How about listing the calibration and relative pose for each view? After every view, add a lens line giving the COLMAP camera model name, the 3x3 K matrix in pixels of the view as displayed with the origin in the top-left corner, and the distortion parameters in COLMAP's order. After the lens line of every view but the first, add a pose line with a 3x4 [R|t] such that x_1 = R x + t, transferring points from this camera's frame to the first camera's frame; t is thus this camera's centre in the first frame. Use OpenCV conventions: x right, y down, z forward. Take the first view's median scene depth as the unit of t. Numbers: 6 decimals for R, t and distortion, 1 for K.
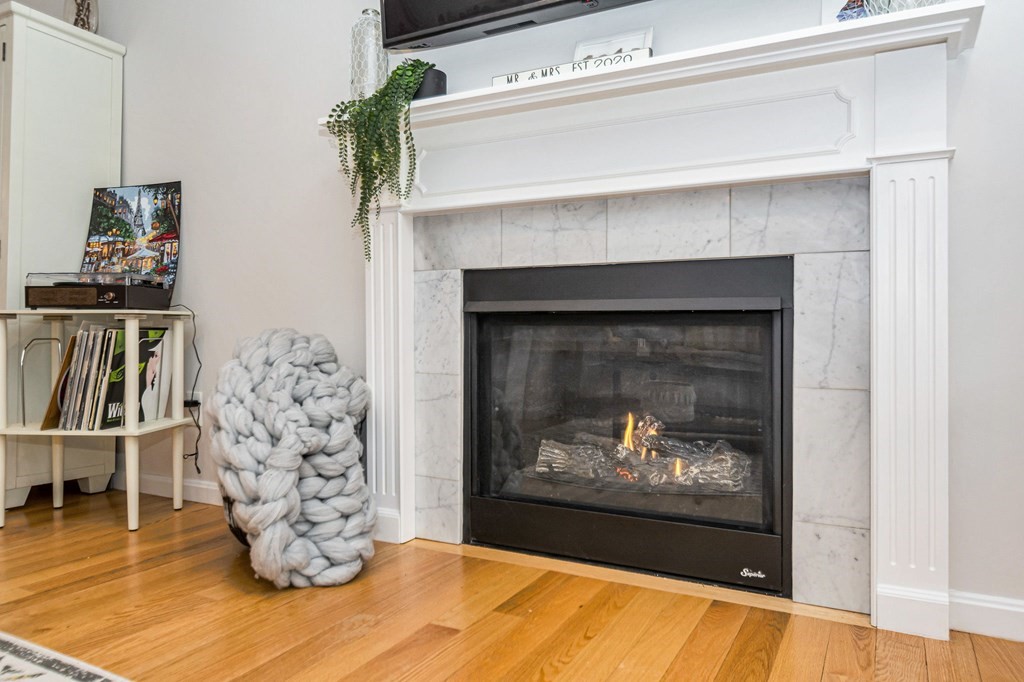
lens RADIAL K [[717.0, 0, 541.0], [0, 717.0, 346.2], [0, 0, 1]] dist [0.003190, -0.004402]
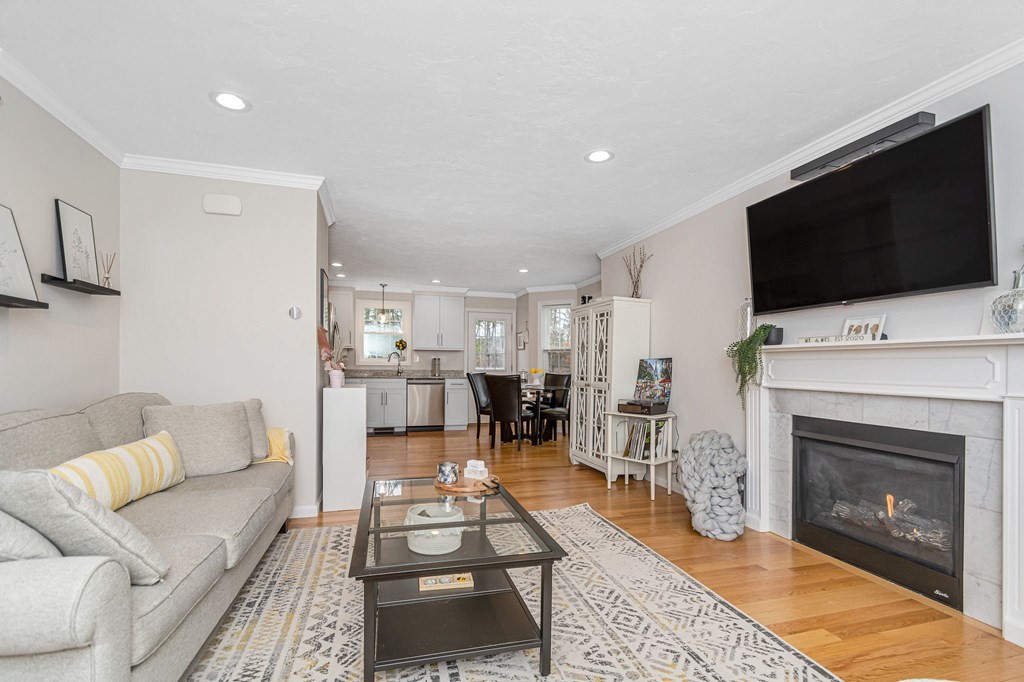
lens RADIAL K [[477.7, 0, 483.6], [0, 477.7, 361.9], [0, 0, 1]] dist [0.005035, -0.002303]
pose [[0.655269, -0.002220, -0.755392, 0.394867], [-0.015993, 0.999731, -0.016811, -0.237416], [0.755226, 0.023096, 0.655057, -0.707911]]
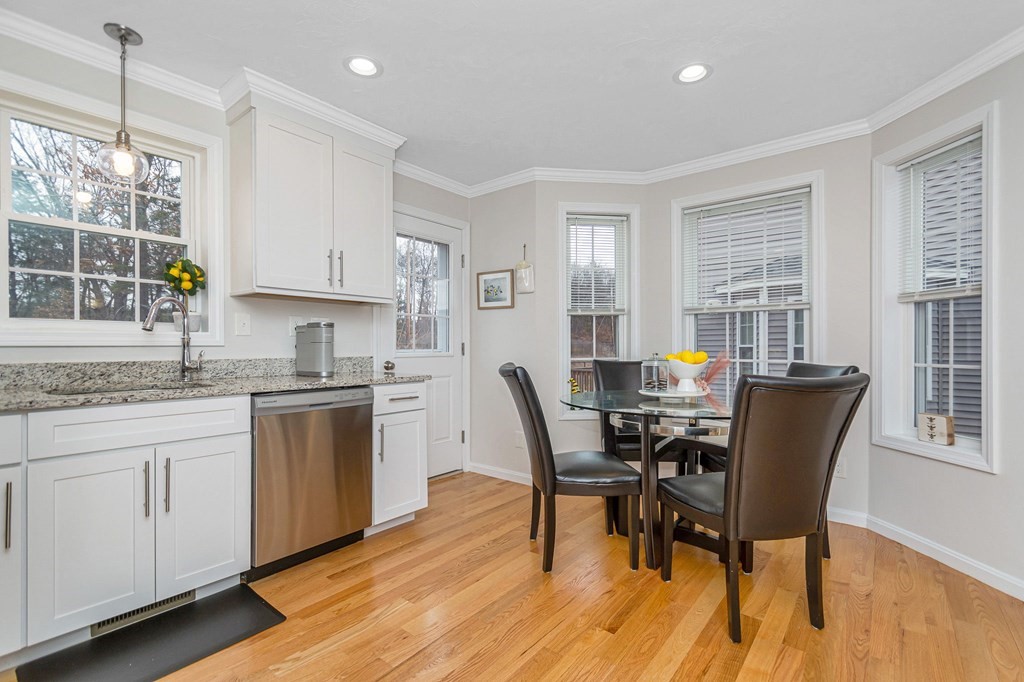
lens RADIAL K [[477.7, 0, 514.6], [0, 477.7, 346.6], [0, 0, 1]] dist [0.005035, -0.002303]
pose [[0.979814, -0.003627, -0.199878, -2.165925], [0.001685, 0.999950, -0.009885, -0.249951], [0.199904, 0.009348, 0.979771, 0.448598]]
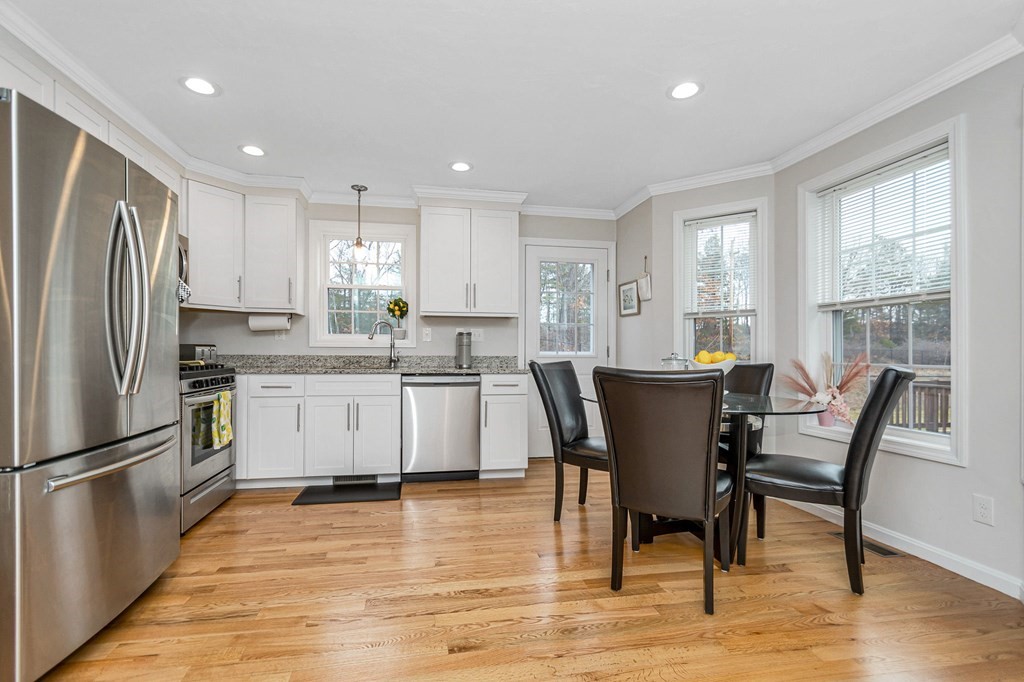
lens RADIAL K [[477.7, 0, 488.1], [0, 477.7, 353.6], [0, 0, 1]] dist [0.005035, -0.002303]
pose [[0.591216, 0.000276, -0.806513, -1.248576], [-0.012212, 0.999888, -0.008610, -0.224335], [0.806420, 0.014940, 0.591154, 0.538745]]
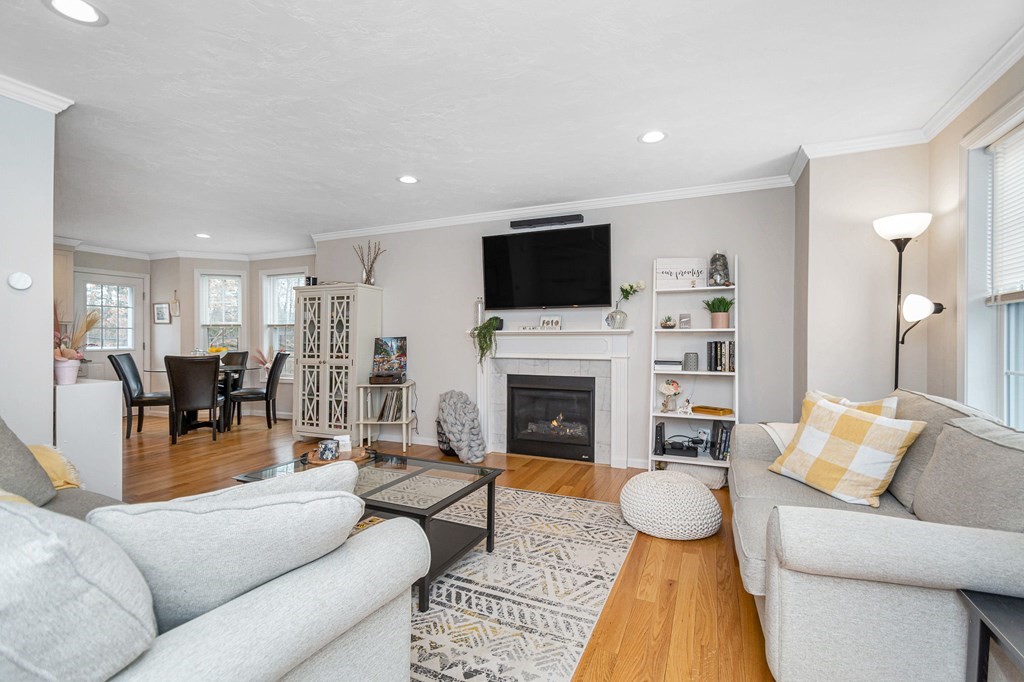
lens RADIAL K [[477.7, 0, 534.7], [0, 477.7, 335.3], [0, 0, 1]] dist [0.005035, -0.002303]
pose [[0.997149, -0.004431, 0.075324, -0.154577], [0.005713, 0.999842, -0.016818, -0.264949], [-0.075237, 0.017200, 0.997017, -1.379938]]
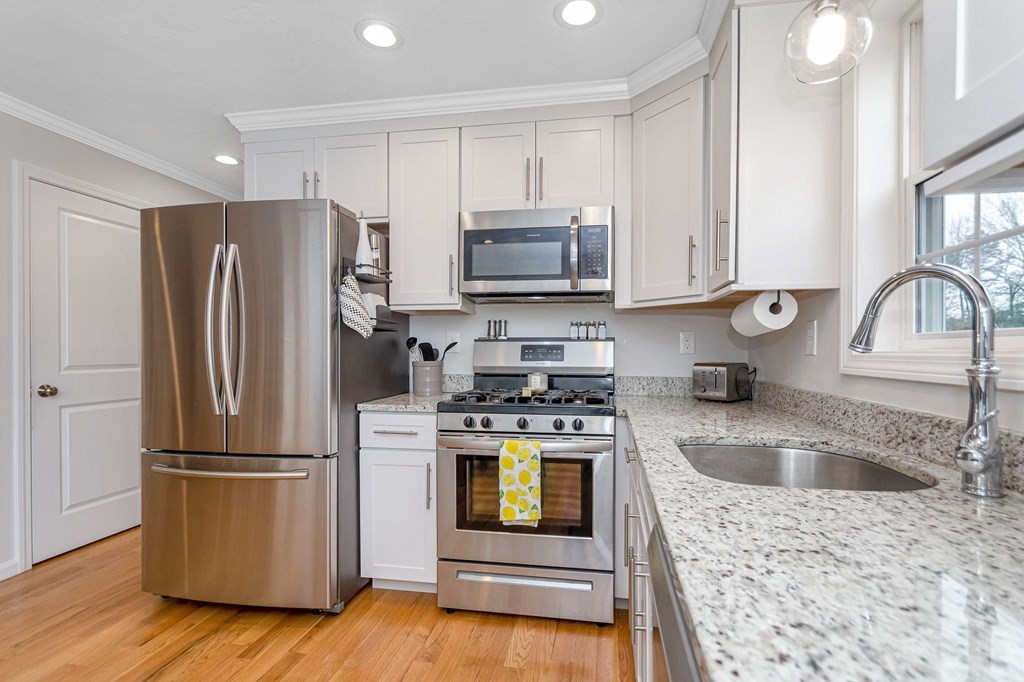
lens RADIAL K [[491.7, 0, 513.8], [0, 491.7, 351.1], [0, 0, 1]] dist [0.002821, 0.000849]
pose [[-0.961061, -0.004880, -0.276295, -2.691766], [-0.008143, 0.999910, 0.010661, -0.300361], [0.276218, 0.012496, -0.961014, 1.737223]]
